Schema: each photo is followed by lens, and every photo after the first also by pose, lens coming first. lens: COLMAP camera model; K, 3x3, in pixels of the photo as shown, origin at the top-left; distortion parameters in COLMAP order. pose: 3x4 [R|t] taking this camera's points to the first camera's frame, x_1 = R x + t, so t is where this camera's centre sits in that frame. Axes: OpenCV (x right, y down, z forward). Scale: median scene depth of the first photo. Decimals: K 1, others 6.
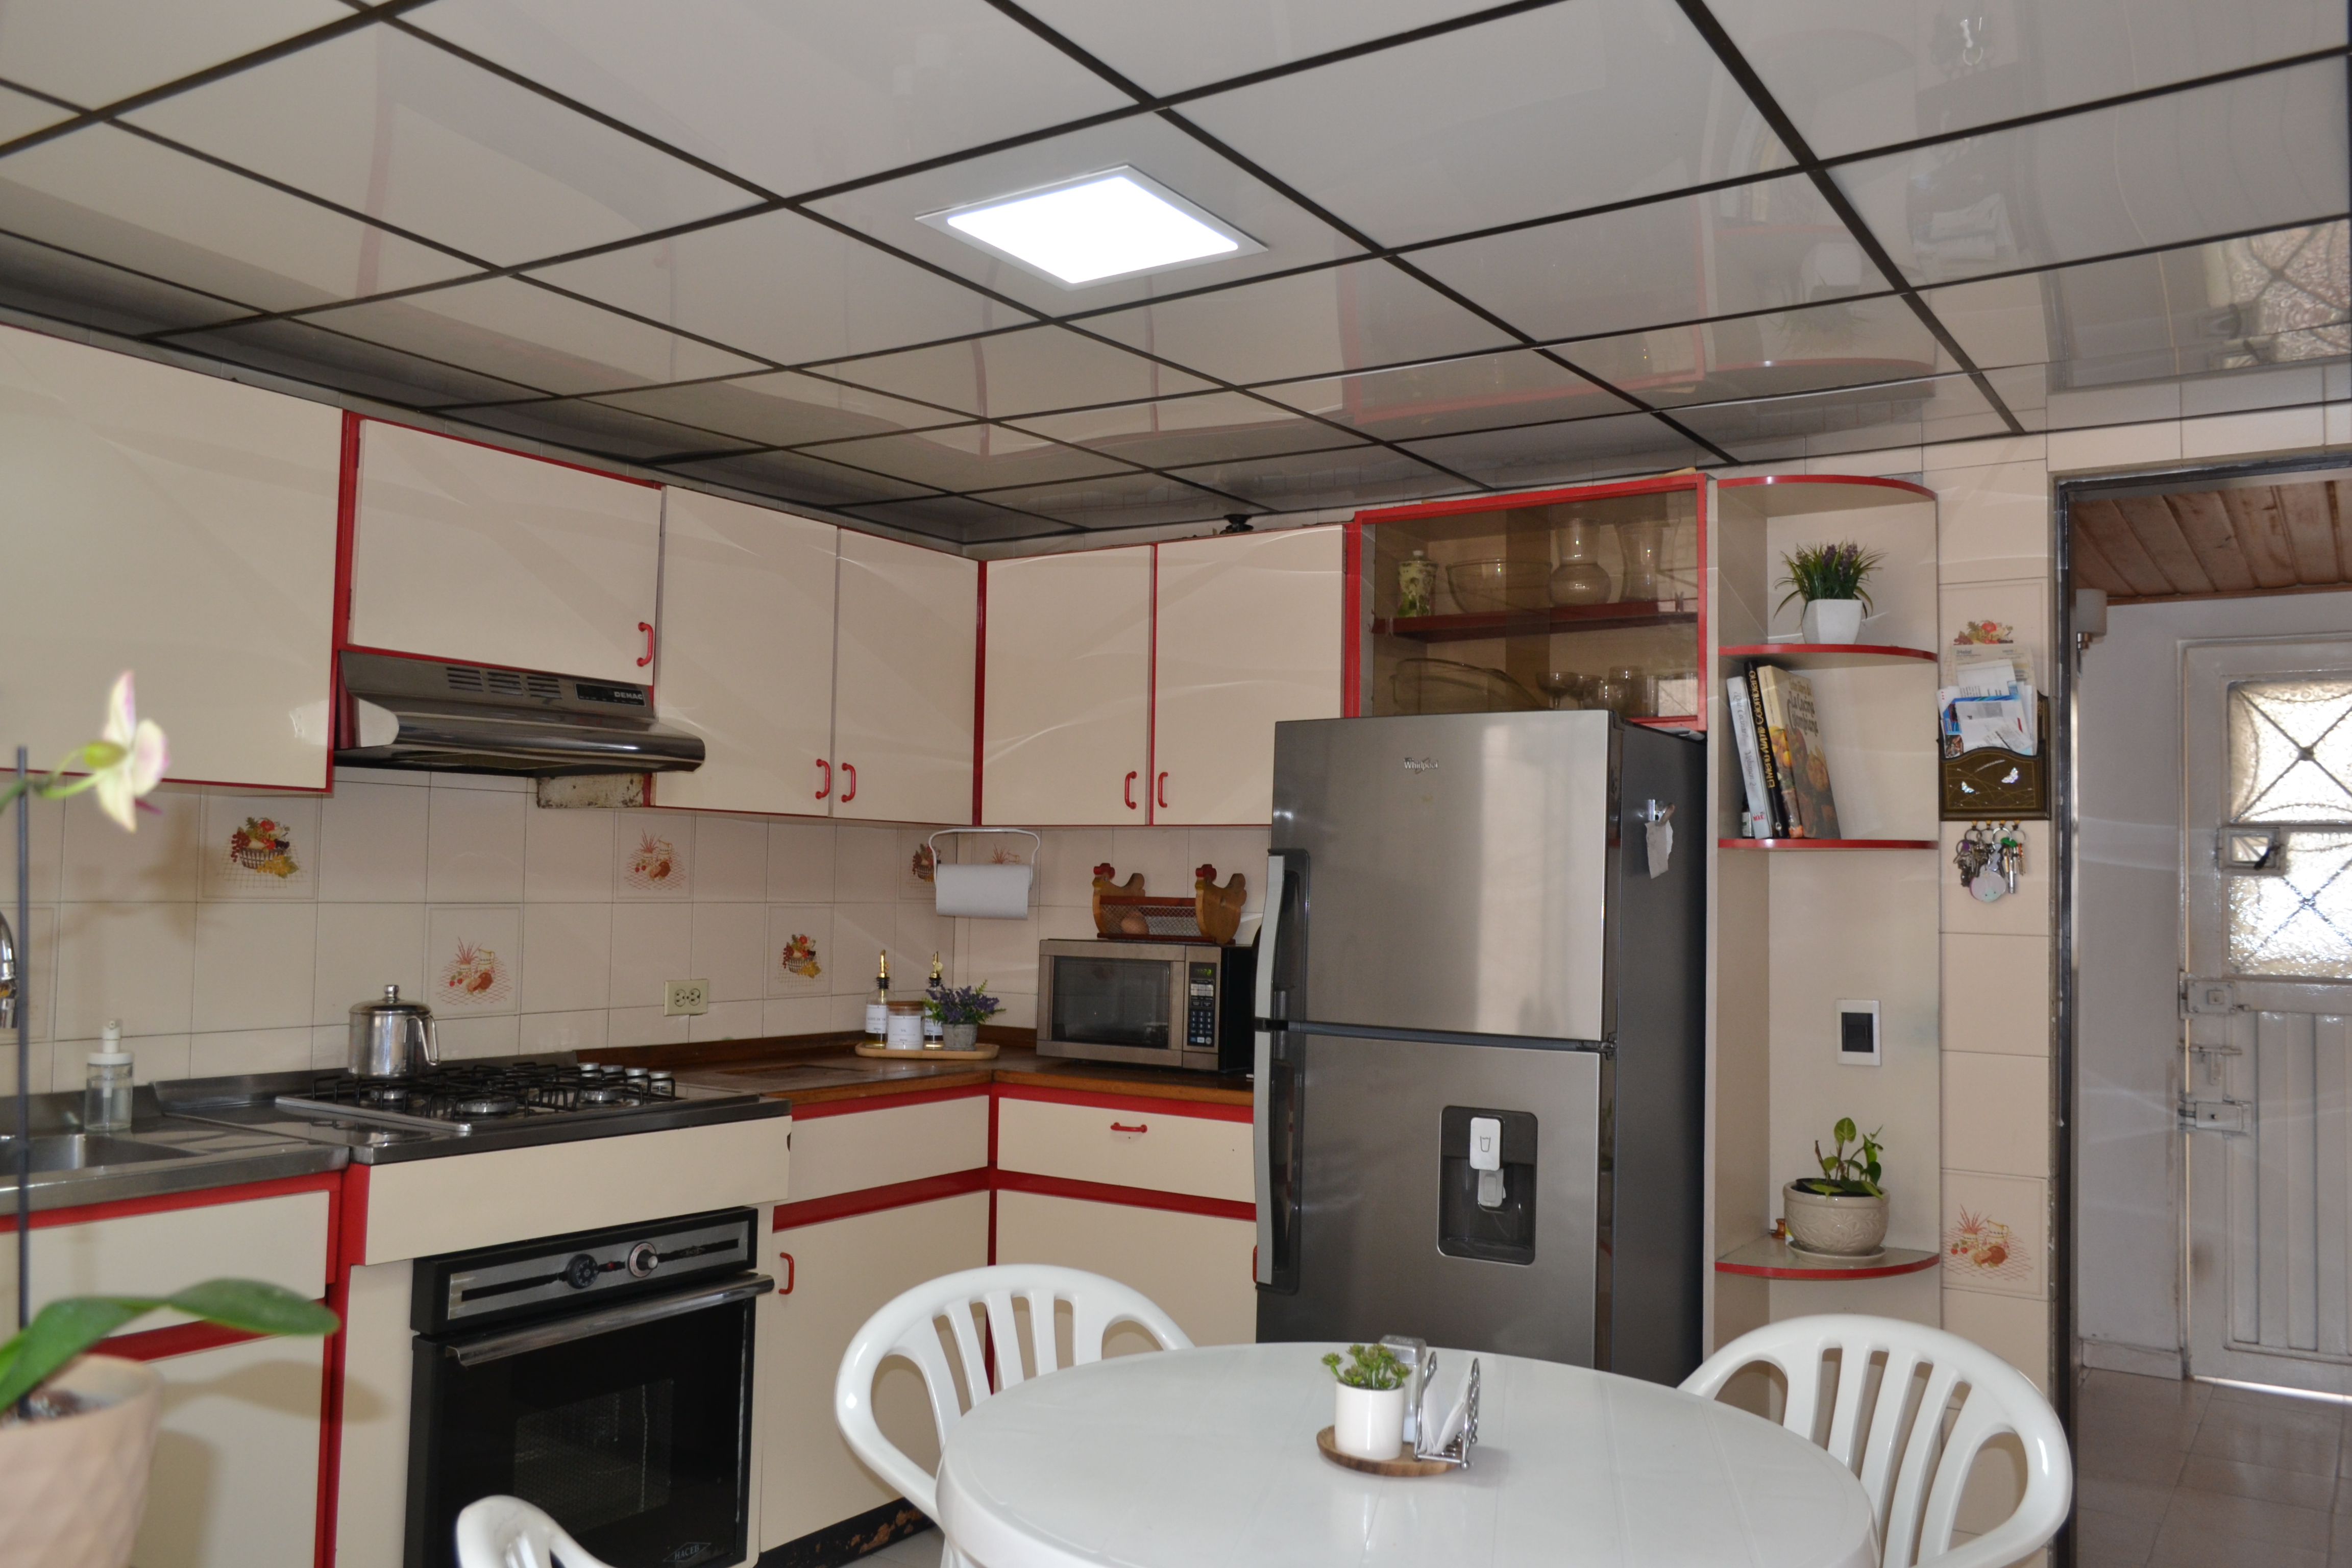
lens RADIAL K [[1844.2, 0, 1176.0], [0, 1844.2, 784.0], [0, 0, 1]] dist [-0.011988, -0.010068]
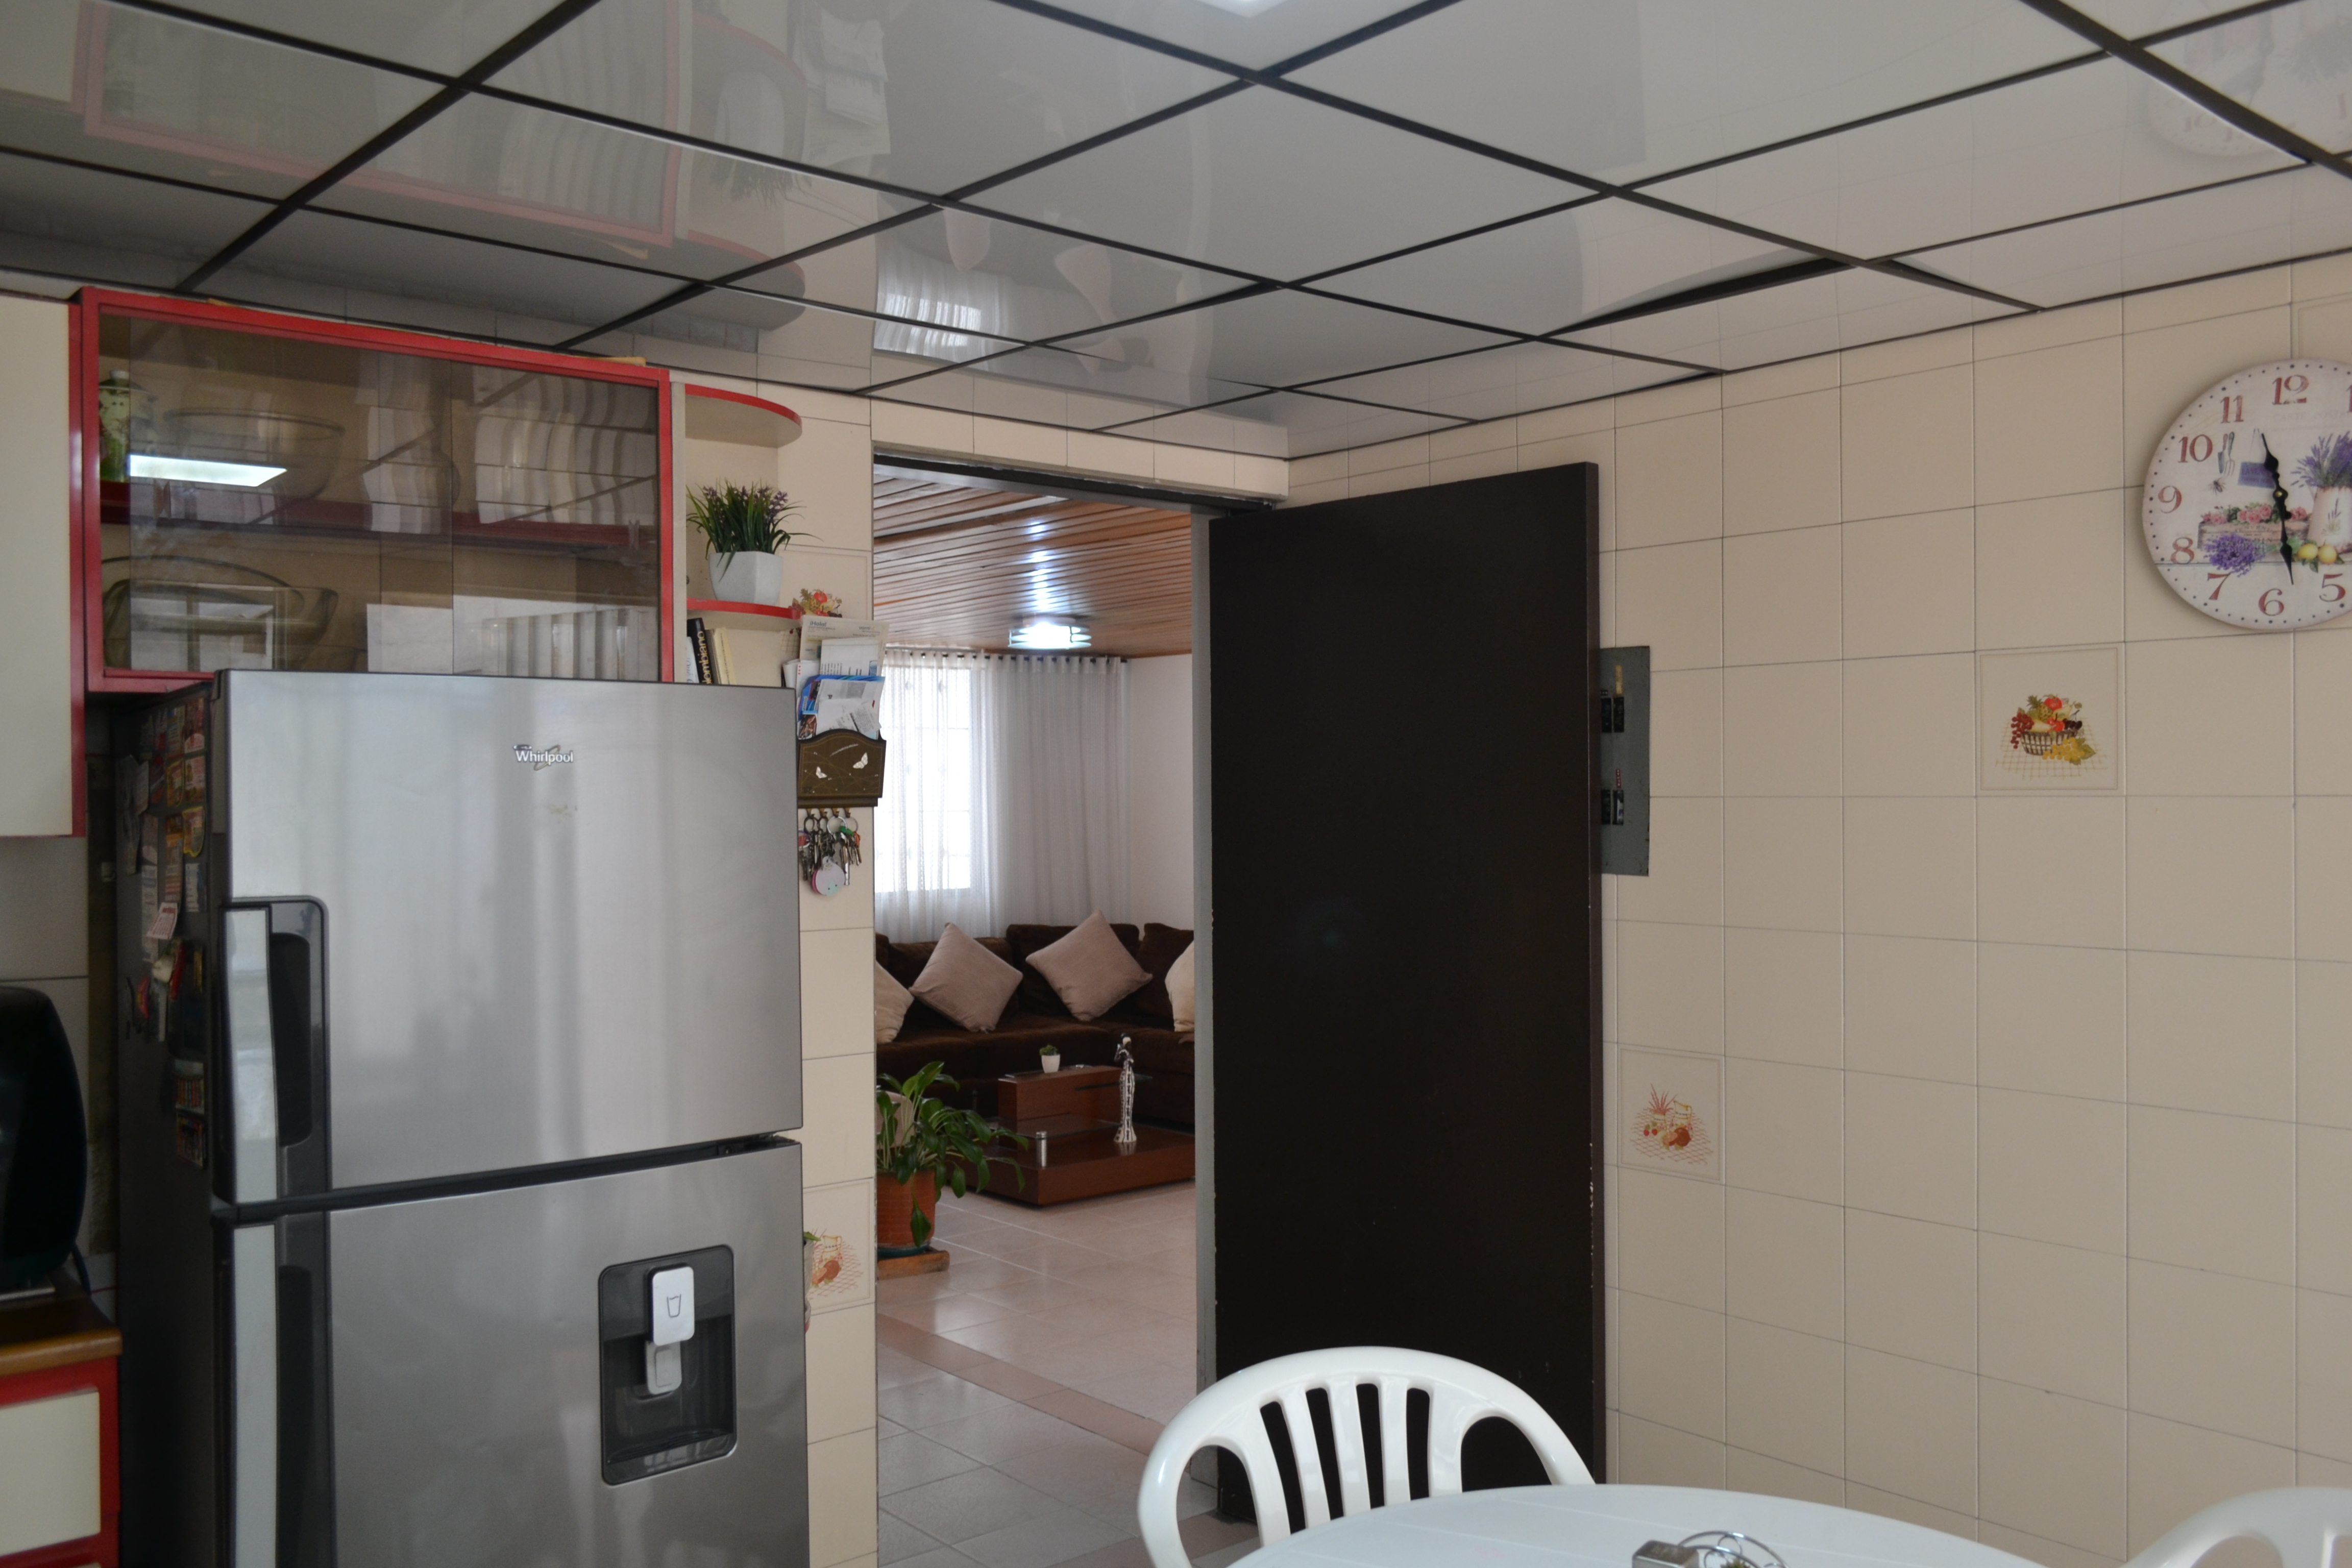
lens RADIAL K [[1844.2, 0, 1176.0], [0, 1844.2, 784.0], [0, 0, 1]] dist [-0.011988, -0.010068]
pose [[0.277201, -0.017395, 0.960654, -0.403962], [-0.043600, 0.998578, 0.030662, -0.028474], [-0.959822, -0.050384, 0.276049, 0.579563]]
